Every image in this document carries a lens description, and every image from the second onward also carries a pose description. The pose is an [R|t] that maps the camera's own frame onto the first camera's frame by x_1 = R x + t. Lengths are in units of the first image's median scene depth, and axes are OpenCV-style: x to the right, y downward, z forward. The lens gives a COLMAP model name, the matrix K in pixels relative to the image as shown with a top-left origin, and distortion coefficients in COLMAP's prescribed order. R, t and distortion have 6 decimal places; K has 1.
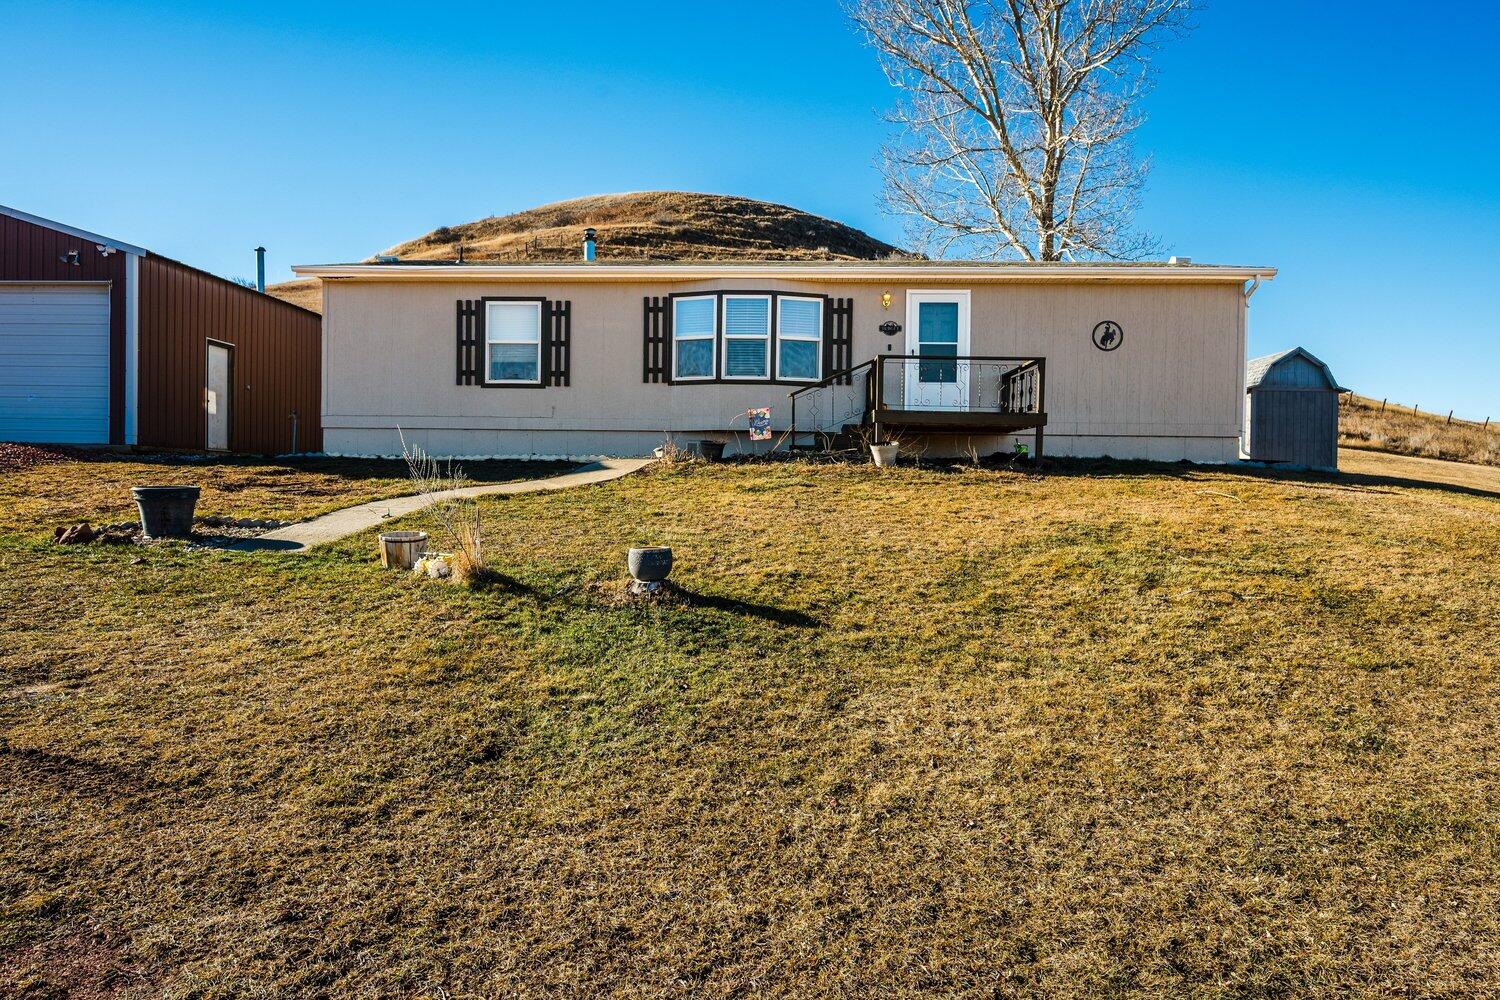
lens RADIAL K [[1003.6, 0, 748.7], [0, 1003.6, 502.7], [0, 0, 1]] dist [-0.001769, -0.004026]
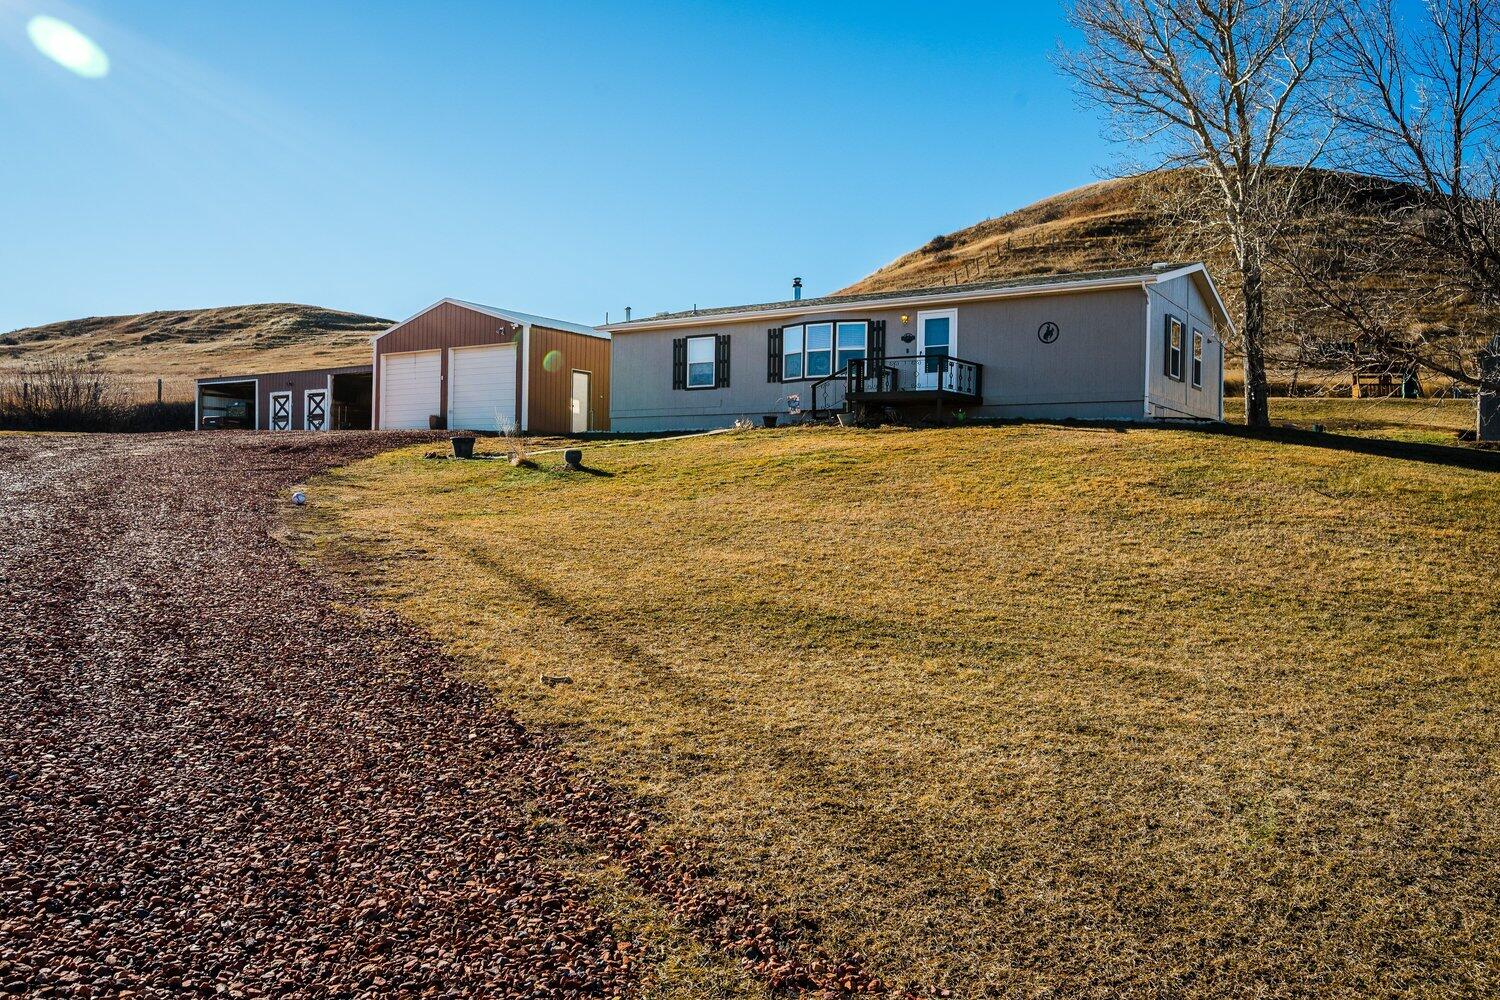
lens RADIAL K [[1117.0, 0, 748.6], [0, 1117.0, 495.6], [0, 0, 1]] dist [-0.006878, 0.008657]
pose [[0.861015, 0.000587, -0.508579, 0.767456], [-0.010901, 0.999791, -0.017301, 0.090528], [0.508462, 0.020440, 0.860842, -0.538075]]
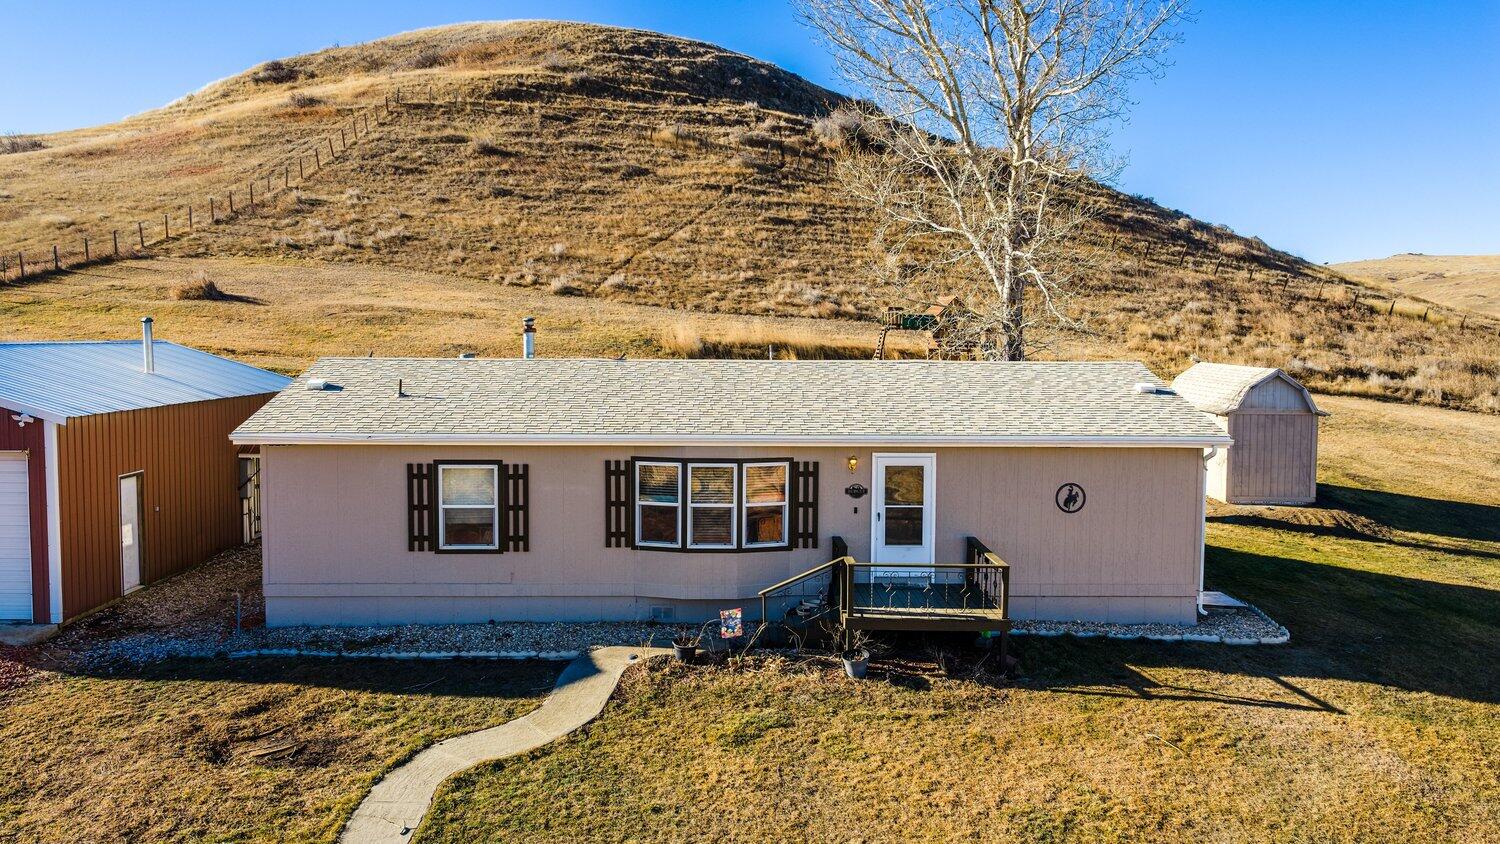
lens RADIAL K [[1237.4, 0, 753.3], [0, 1237.4, 417.8], [0, 0, 1]] dist [0.031466, -0.056917]
pose [[0.996723, -0.012583, 0.079902, -0.055937], [0.008114, 0.998397, 0.056014, -0.309094], [-0.080478, -0.055182, 0.995228, -0.201071]]
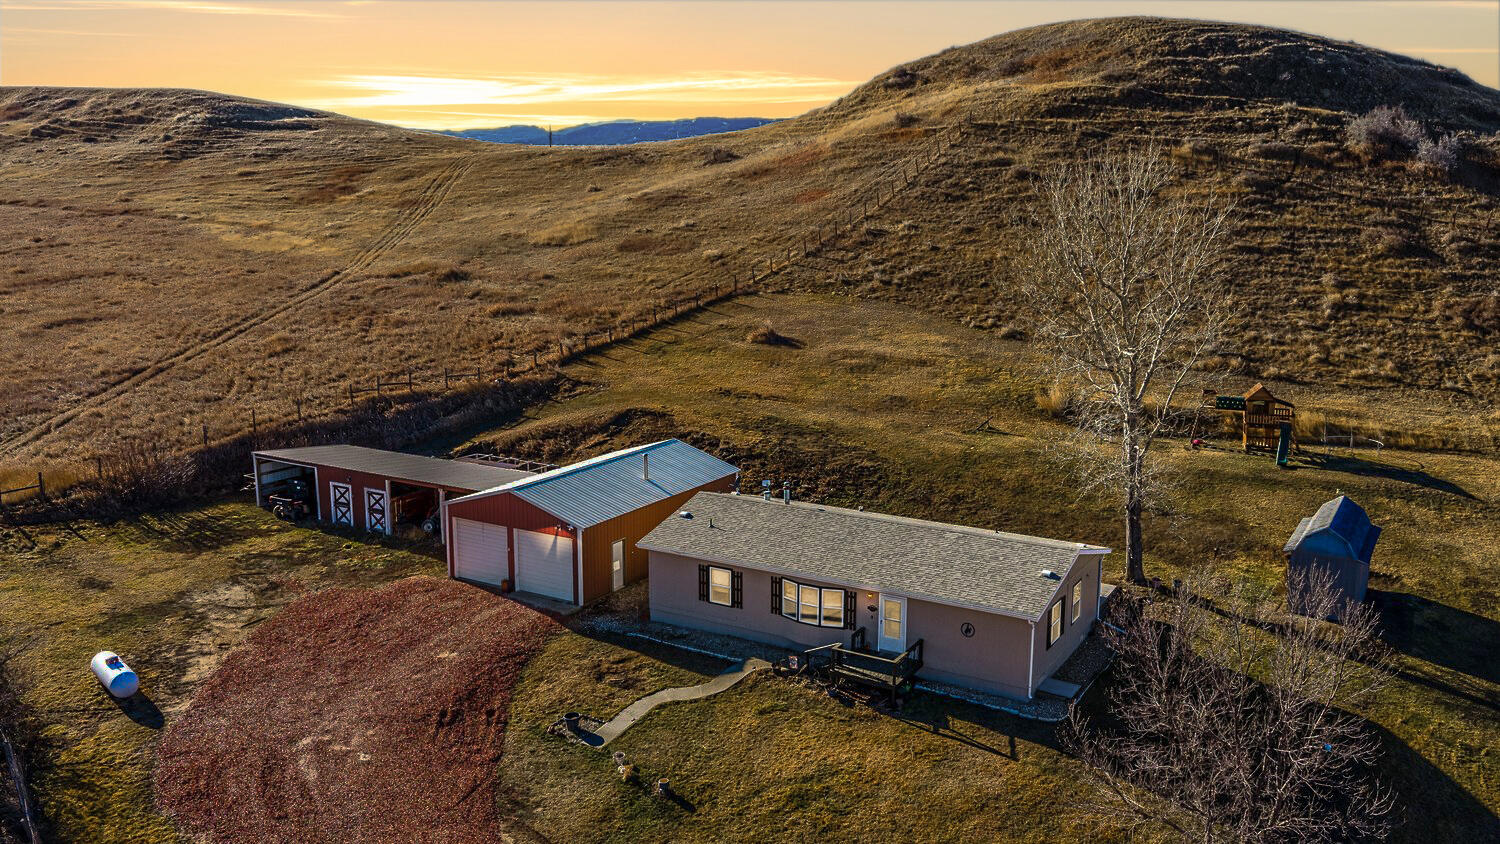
lens RADIAL K [[1237.4, 0, 750.5], [0, 1237.4, 424.7], [0, 0, 1]] dist [0.031466, -0.056917]
pose [[0.885491, 0.077699, -0.458114, 1.063046], [0.002960, 0.984957, 0.172777, -0.991426], [0.464647, -0.154348, 0.871940, -1.323217]]
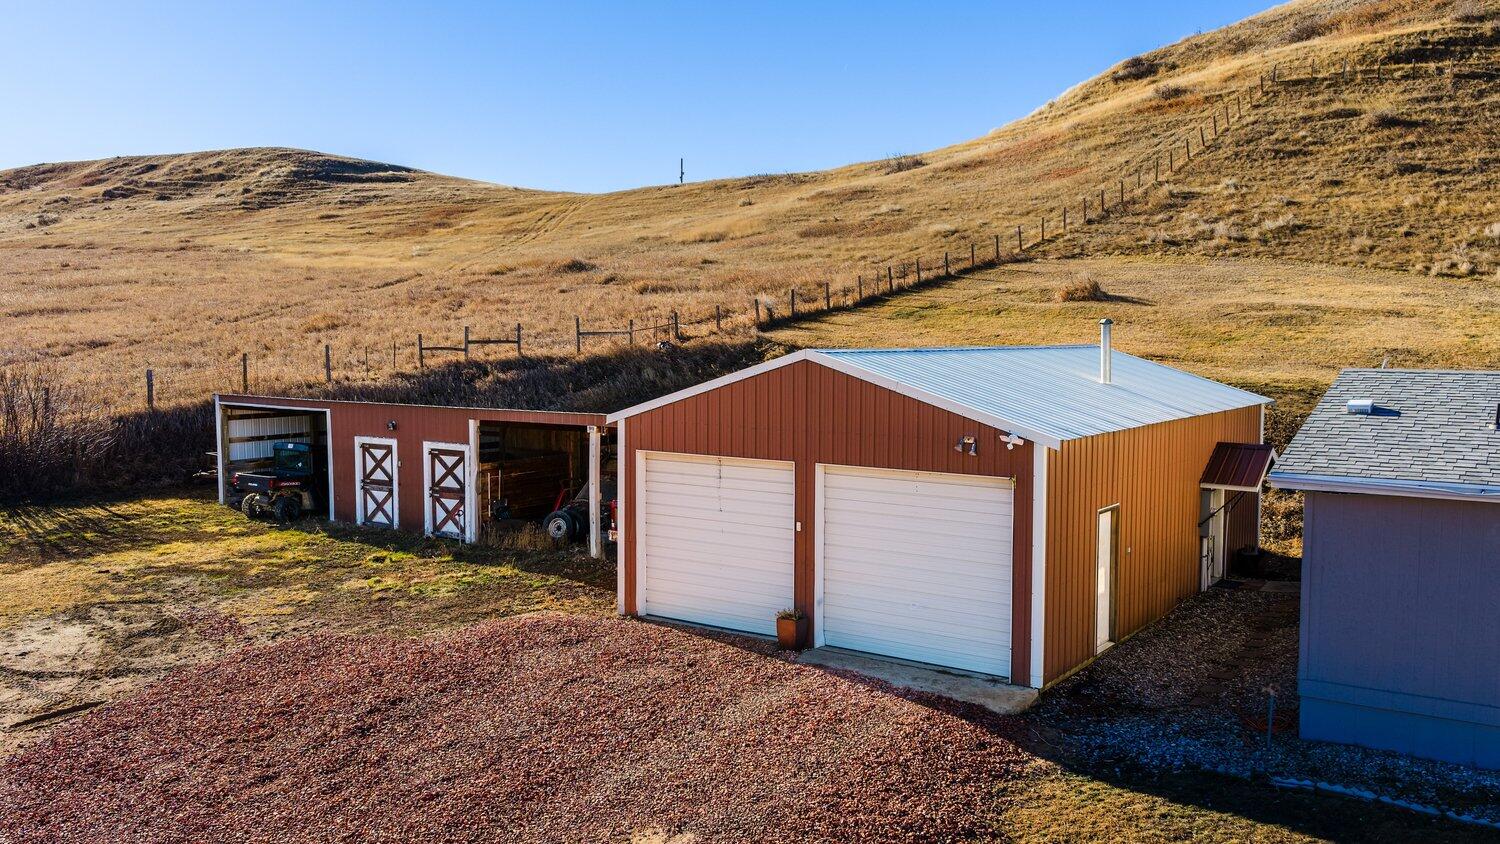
lens RADIAL K [[1237.4, 0, 749.7], [0, 1237.4, 417.6], [0, 0, 1]] dist [0.031466, -0.056917]
pose [[0.849524, 0.025327, -0.526941, -0.302469], [0.001991, 0.998686, 0.051211, -0.316357], [0.527546, -0.044554, 0.848358, 0.073077]]
